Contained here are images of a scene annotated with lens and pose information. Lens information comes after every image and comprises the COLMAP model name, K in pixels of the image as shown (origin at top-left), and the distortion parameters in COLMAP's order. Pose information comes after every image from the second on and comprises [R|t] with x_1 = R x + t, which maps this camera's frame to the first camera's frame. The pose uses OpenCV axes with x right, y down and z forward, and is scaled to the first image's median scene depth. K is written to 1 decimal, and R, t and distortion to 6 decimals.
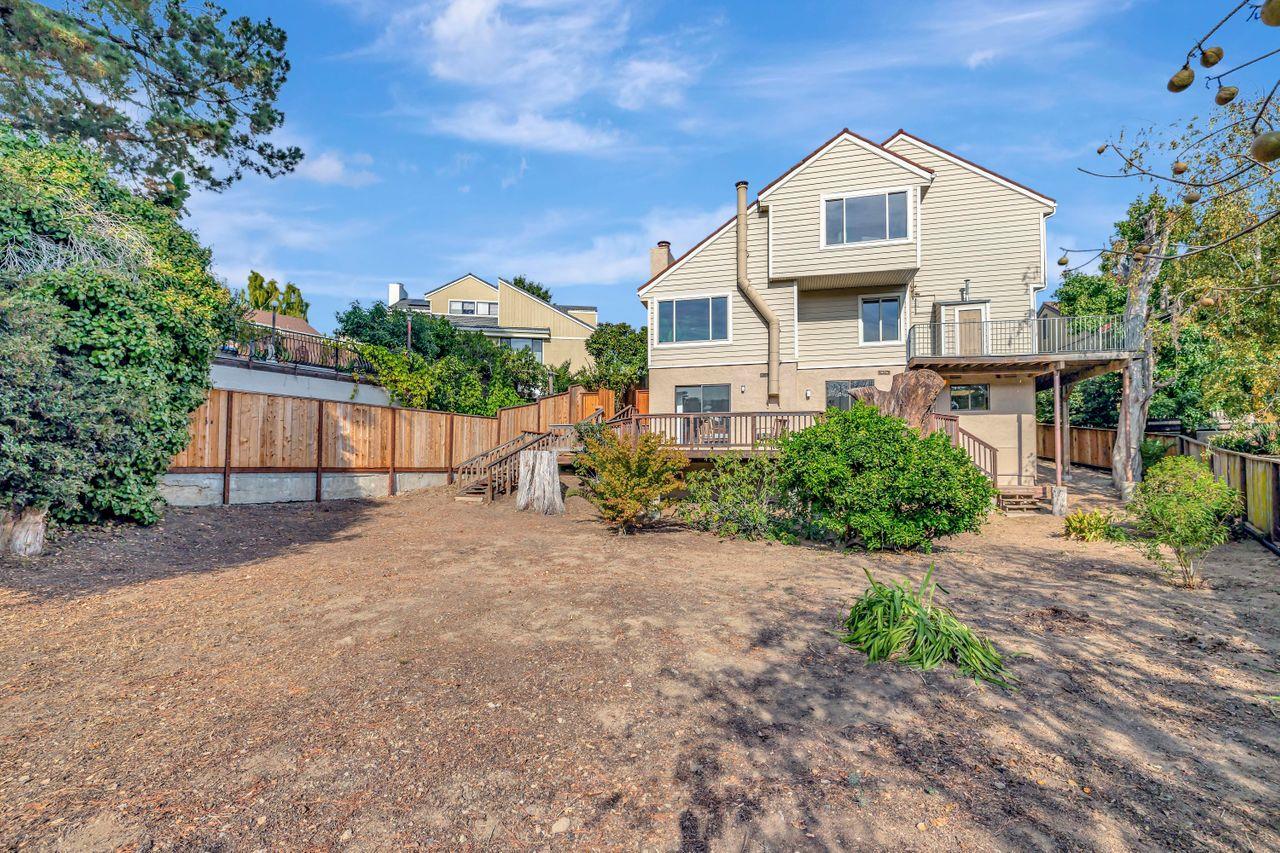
lens RADIAL K [[549.3, 0, 641.9], [0, 549.3, 434.6], [0, 0, 1]] dist [-0.000402, -0.000120]
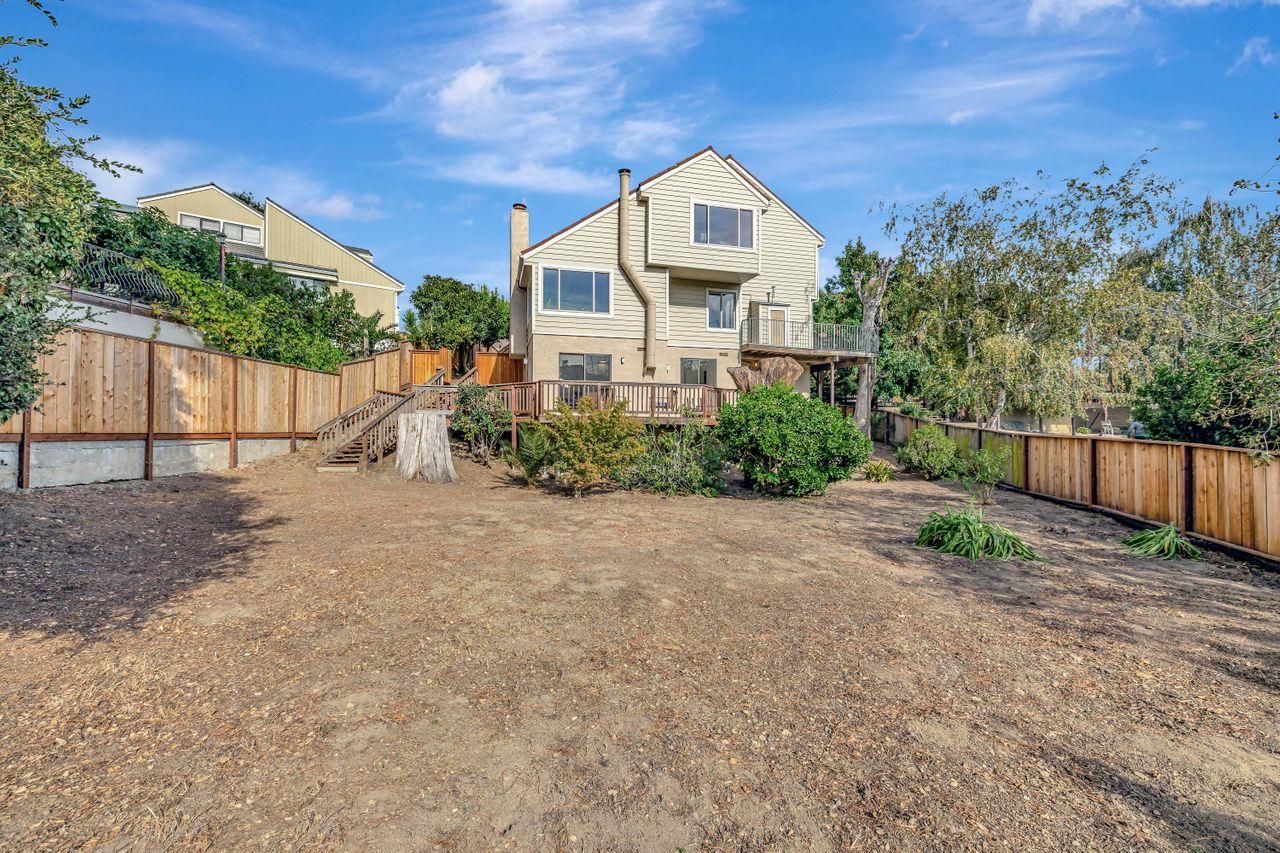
lens RADIAL K [[539.7, 0, 642.2], [0, 539.7, 413.0], [0, 0, 1]] dist [-0.000067, 0.000115]
pose [[0.870167, 0.016289, 0.492487, -0.314011], [-0.029840, 0.999361, 0.019670, -0.000803], [-0.491852, -0.031812, 0.870097, 0.041751]]
